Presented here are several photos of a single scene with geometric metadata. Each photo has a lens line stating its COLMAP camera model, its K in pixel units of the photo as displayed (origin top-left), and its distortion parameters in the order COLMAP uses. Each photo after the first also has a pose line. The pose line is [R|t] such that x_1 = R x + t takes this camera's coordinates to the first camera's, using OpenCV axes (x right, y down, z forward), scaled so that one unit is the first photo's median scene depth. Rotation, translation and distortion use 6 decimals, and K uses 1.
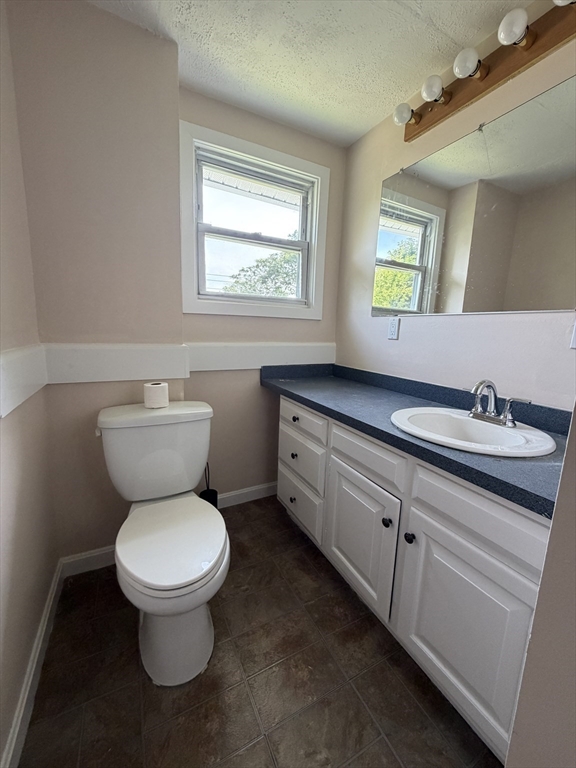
lens RADIAL K [[305.7, 0, 290.8], [0, 305.7, 386.1], [0, 0, 1]] dist [-0.003164, 0.000608]
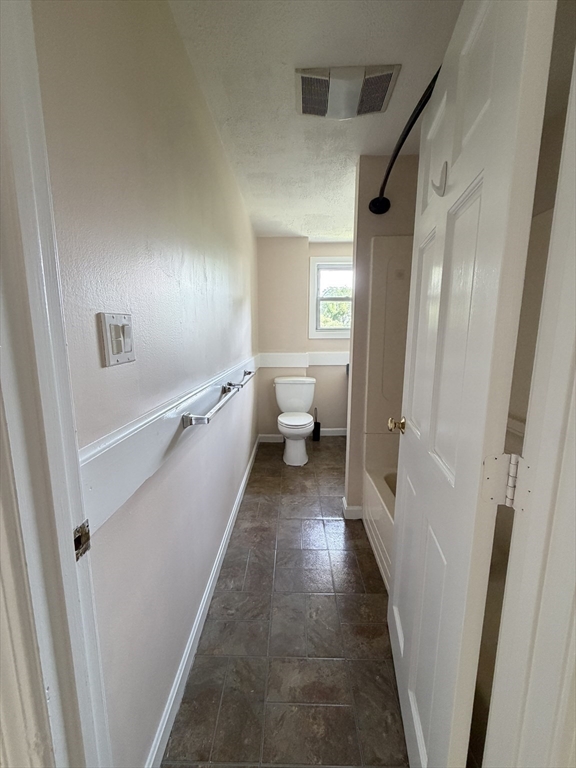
lens RADIAL K [[305.7, 0, 286.5], [0, 305.7, 383.5], [0, 0, 1]] dist [-0.003164, 0.000608]
pose [[0.873490, 0.033361, -0.485697, 0.717406], [-0.051214, 0.998411, -0.023526, 0.177172], [0.484140, 0.045424, 0.873811, -1.207582]]
